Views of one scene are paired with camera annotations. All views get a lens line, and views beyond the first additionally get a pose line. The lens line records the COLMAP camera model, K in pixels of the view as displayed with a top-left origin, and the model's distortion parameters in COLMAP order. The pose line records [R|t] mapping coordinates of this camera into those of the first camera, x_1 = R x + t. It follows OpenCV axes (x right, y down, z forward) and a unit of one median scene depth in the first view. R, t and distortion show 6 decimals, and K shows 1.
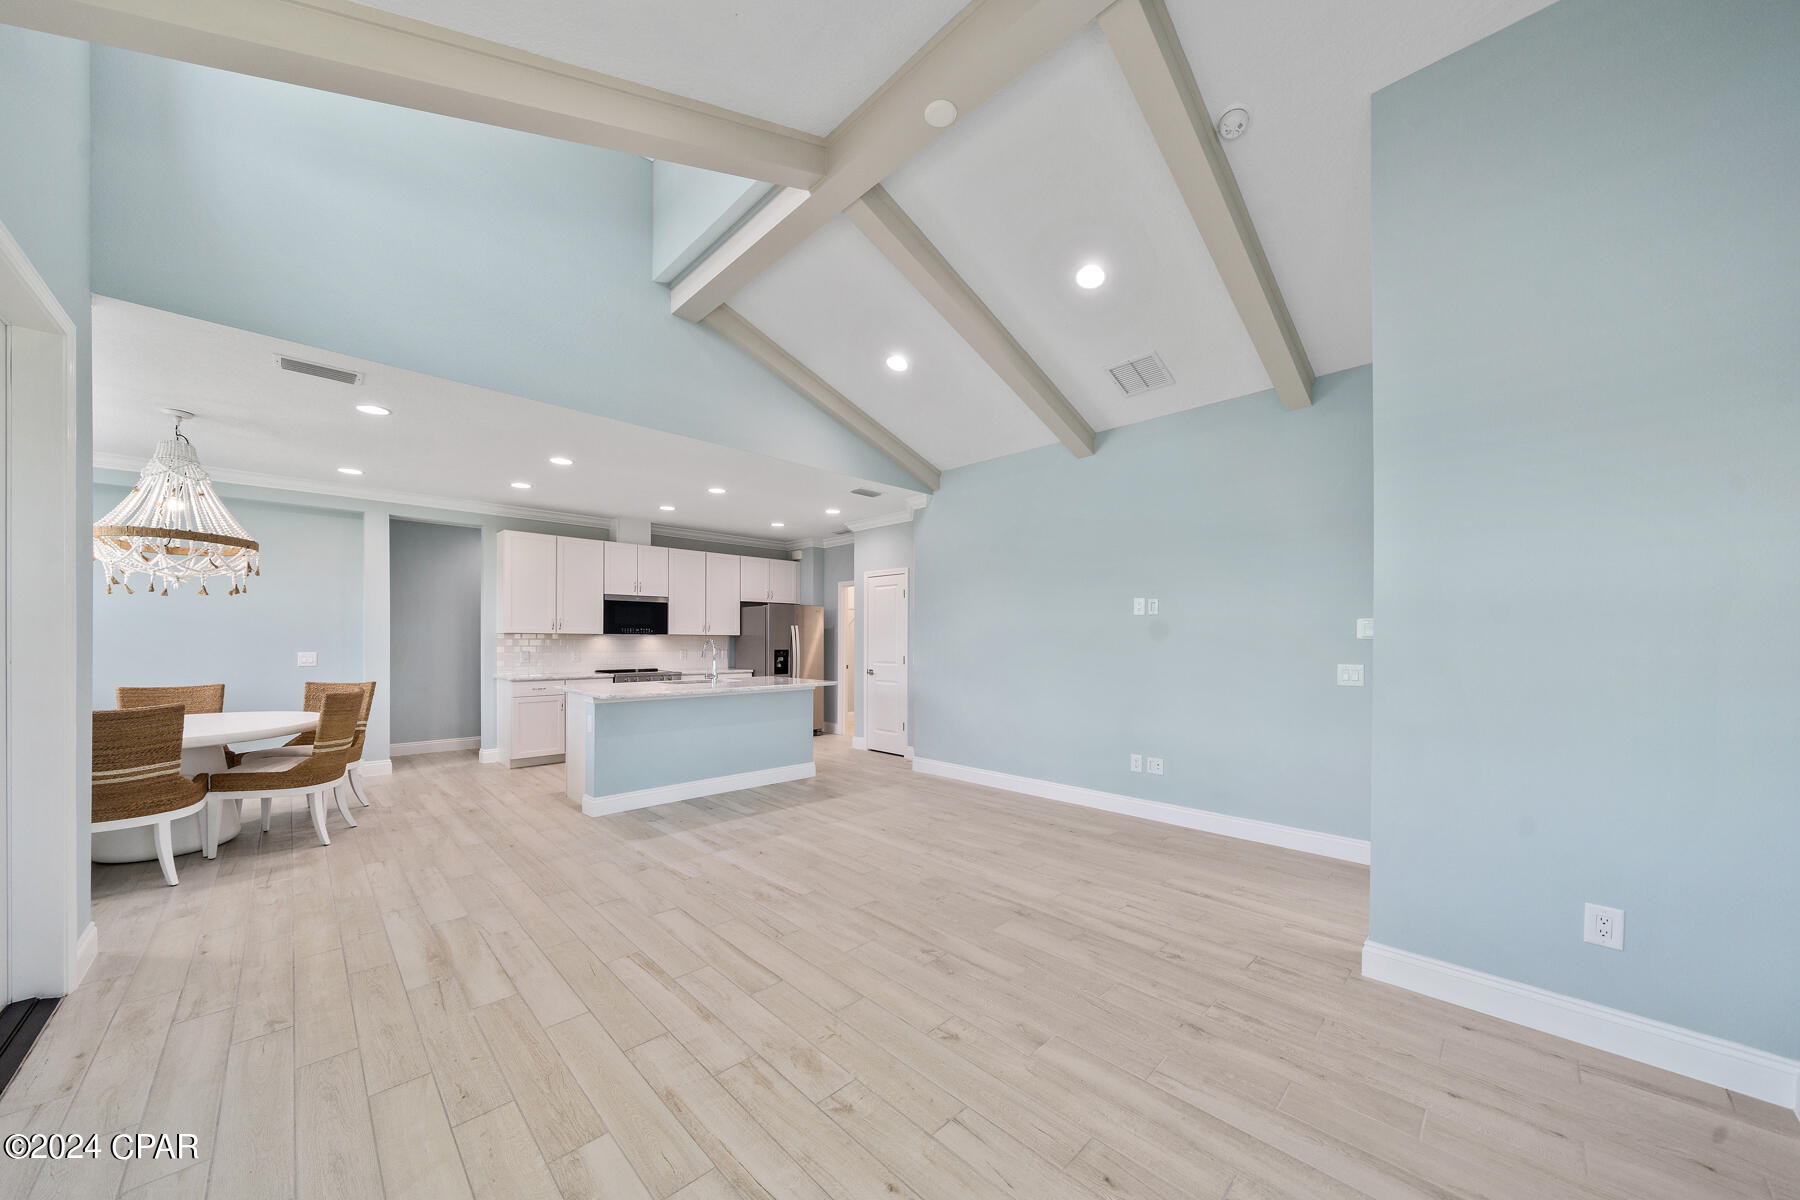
lens RADIAL K [[618.2, 0, 889.8], [0, 618.2, 640.3], [0, 0, 1]] dist [-0.001899, -0.000162]
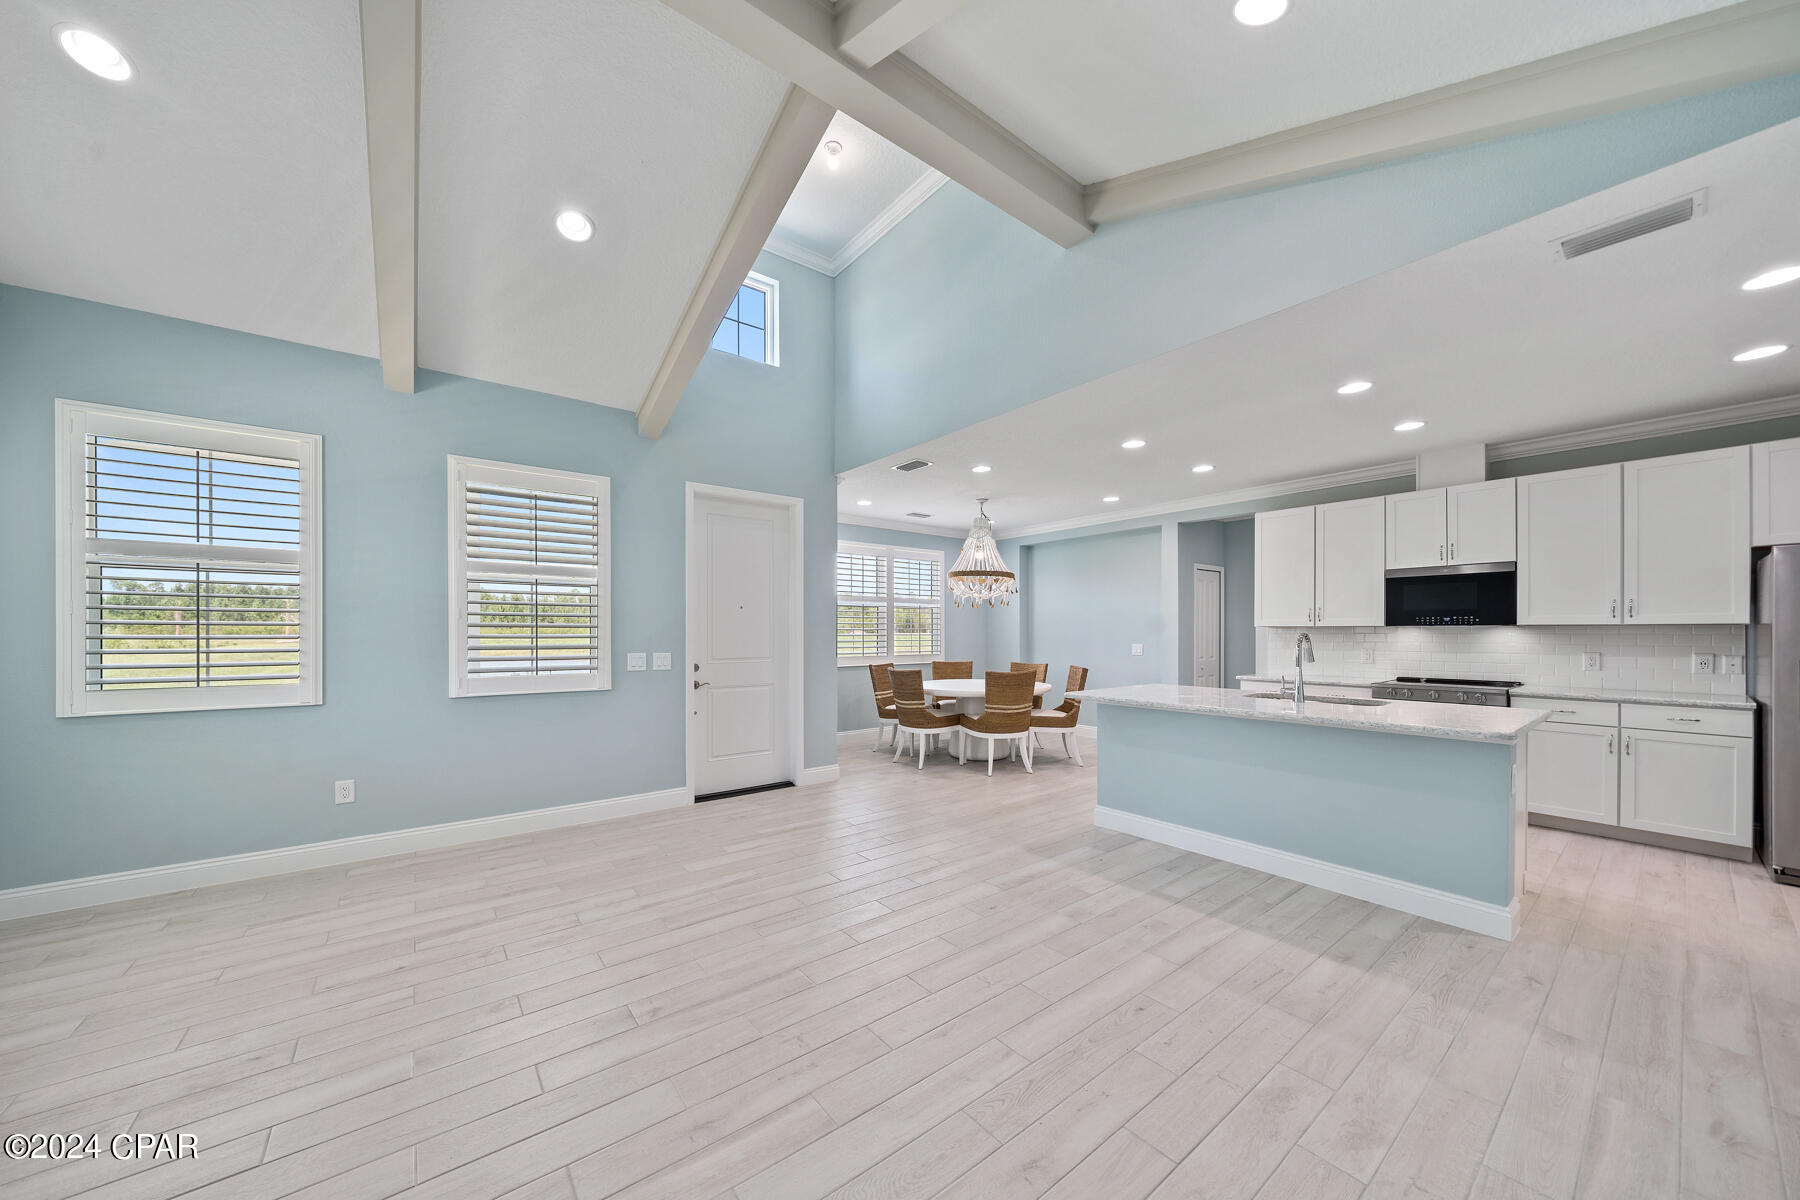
lens RADIAL K [[618.2, 0, 892.0], [0, 618.2, 631.7], [0, 0, 1]] dist [-0.001899, -0.000162]
pose [[-0.105551, -0.000804, -0.994414, 0.313977], [0.002722, 0.999996, -0.001097, -0.003764], [0.994410, -0.002822, -0.105549, 0.513804]]
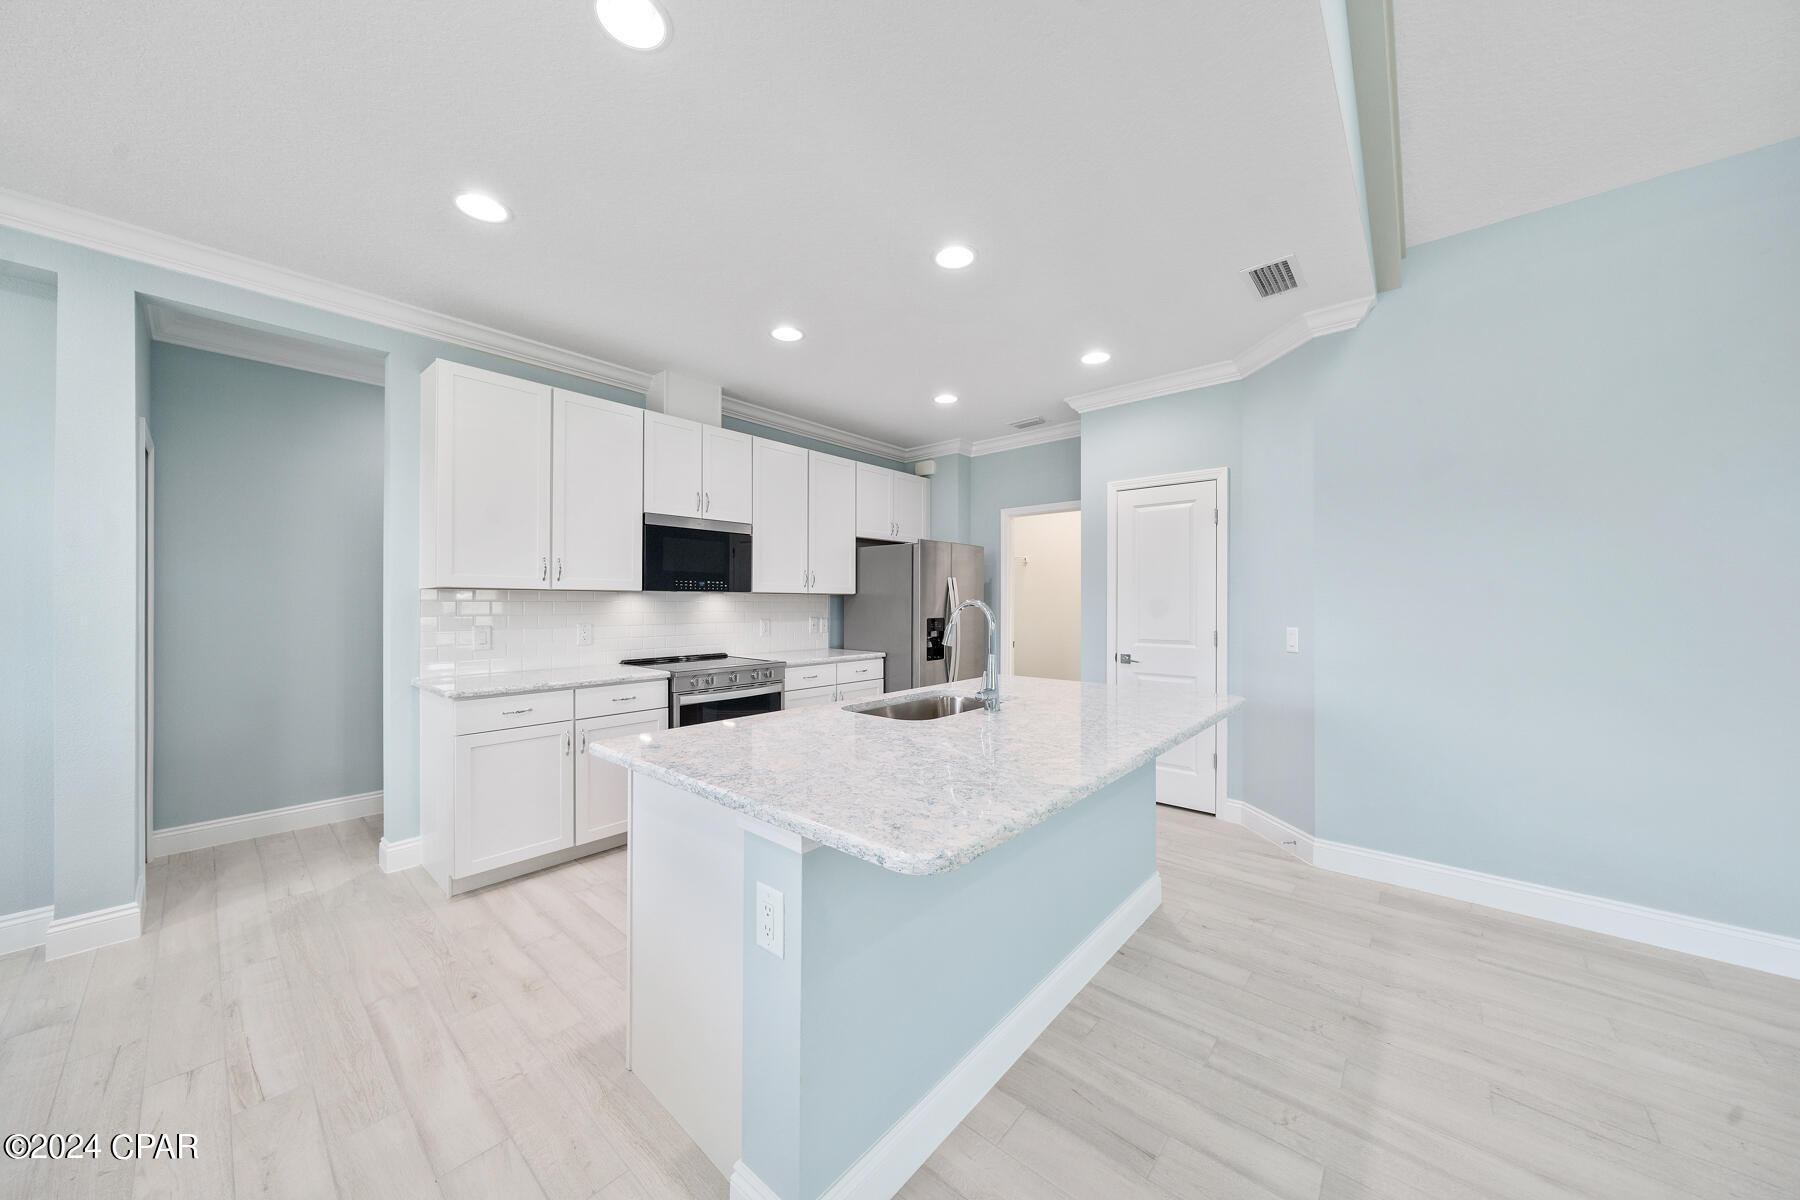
lens RADIAL K [[618.2, 0, 898.8], [0, 618.2, 599.6], [0, 0, 1]] dist [-0.001899, -0.000162]
pose [[0.996518, -0.000634, 0.083375, -0.298338], [0.000804, 0.999998, -0.002010, -0.001411], [-0.083374, 0.002070, 0.996516, 0.479659]]
